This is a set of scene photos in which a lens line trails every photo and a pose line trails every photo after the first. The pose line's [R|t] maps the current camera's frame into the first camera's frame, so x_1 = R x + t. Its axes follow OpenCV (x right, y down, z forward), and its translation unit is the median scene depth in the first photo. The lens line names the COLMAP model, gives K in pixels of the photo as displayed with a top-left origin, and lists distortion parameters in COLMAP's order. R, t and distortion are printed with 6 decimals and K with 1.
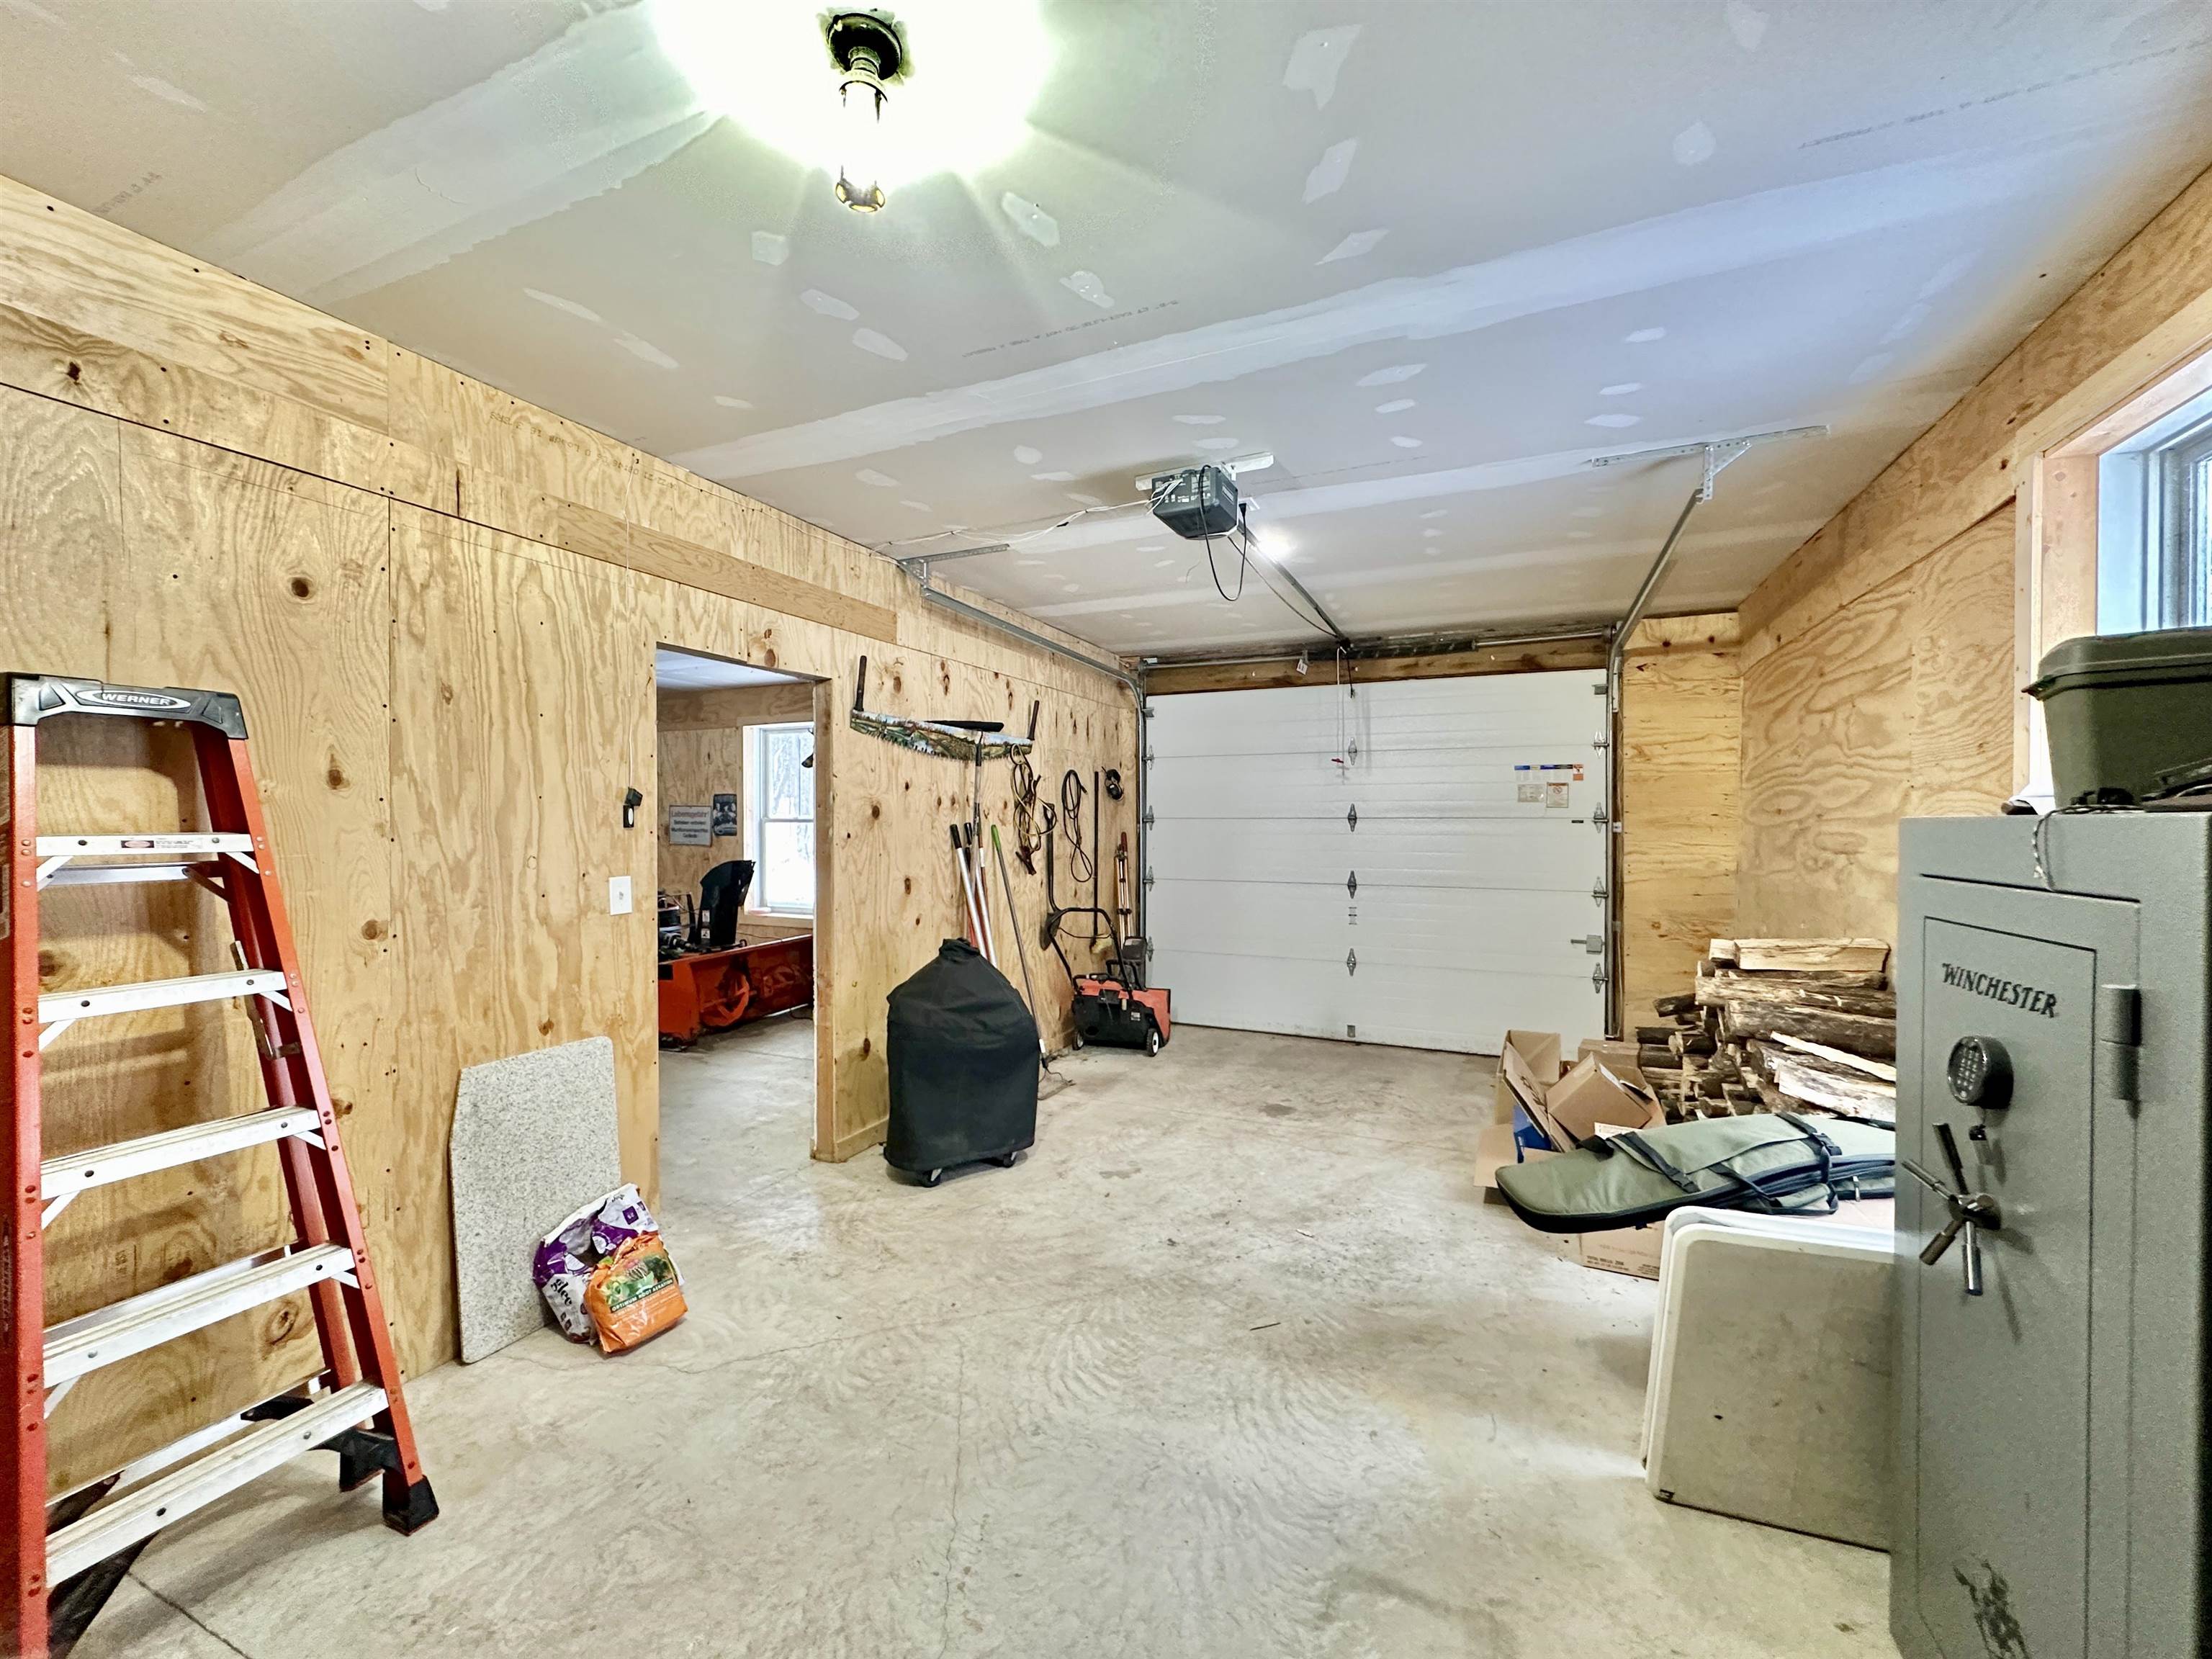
lens RADIAL K [[886.3, 0, 1108.7], [0, 886.3, 827.0], [0, 0, 1]] dist [-0.005795, 0.000603]
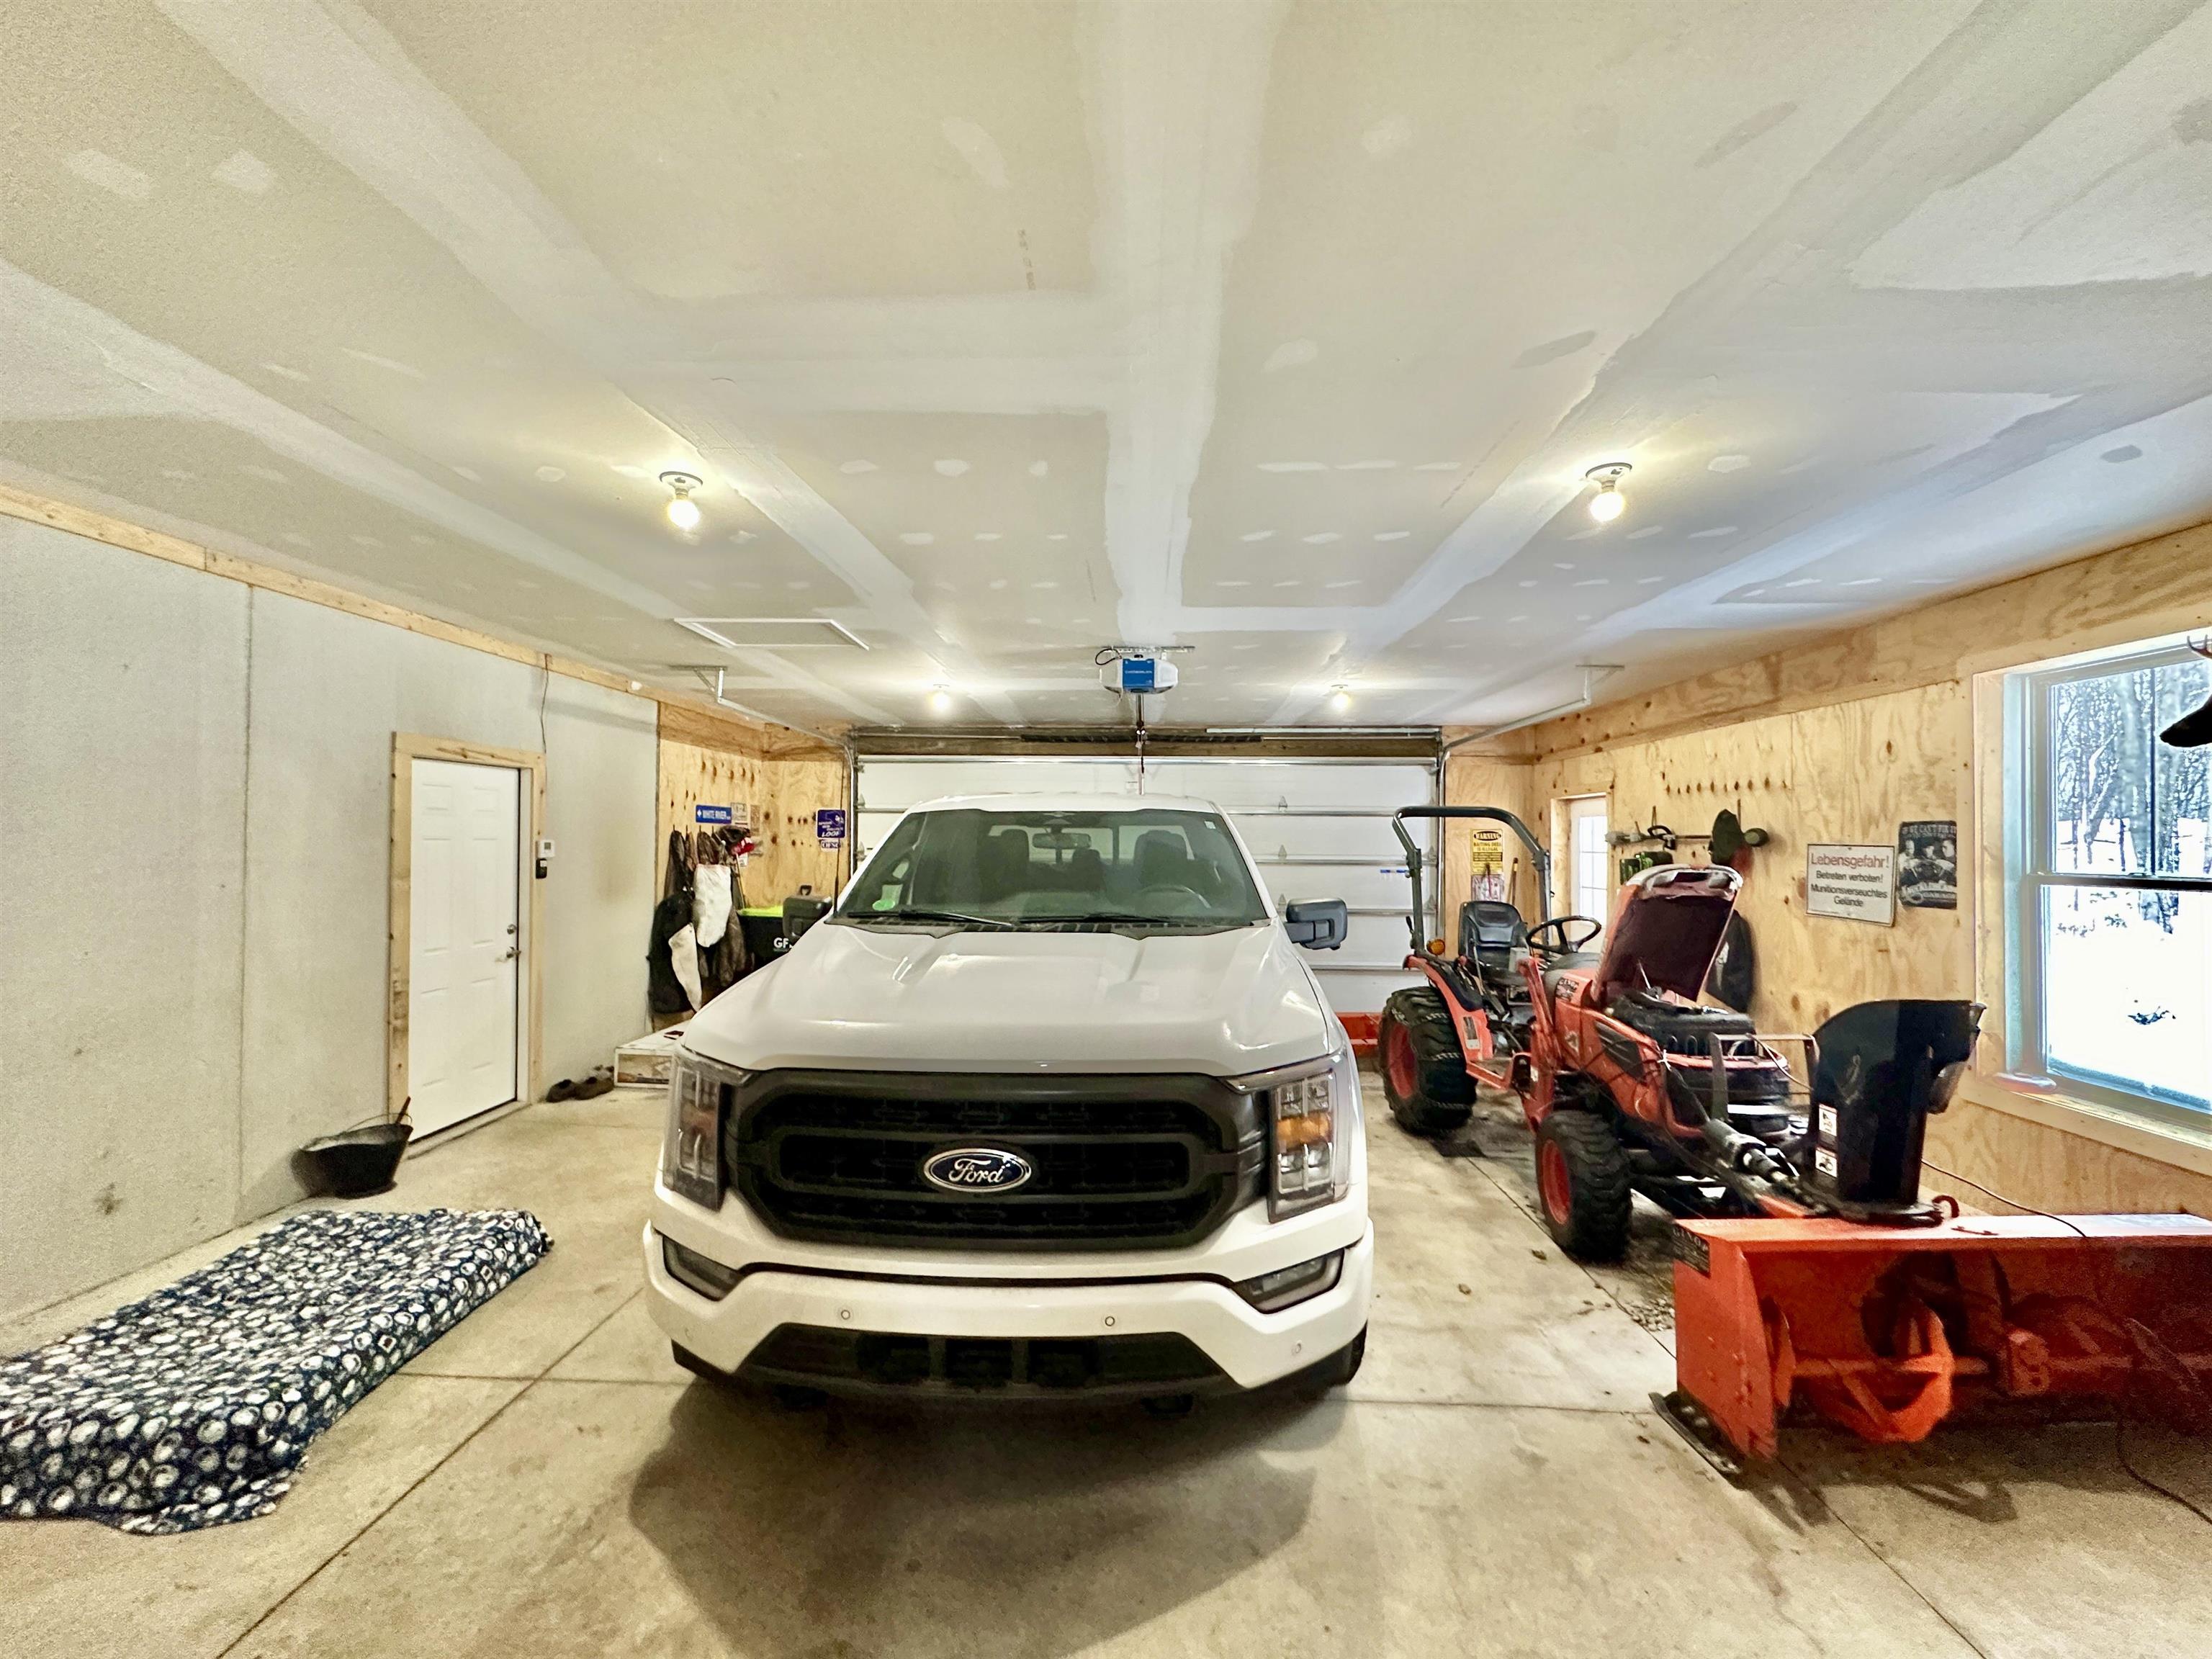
lens RADIAL K [[886.3, 0, 1108.8], [0, 886.3, 832.4], [0, 0, 1]] dist [-0.005795, 0.000603]
pose [[0.363540, -0.009645, -0.931529, -0.144645], [-0.014316, 0.999770, -0.015938, -0.017100], [0.931469, 0.019130, 0.363318, 0.403414]]
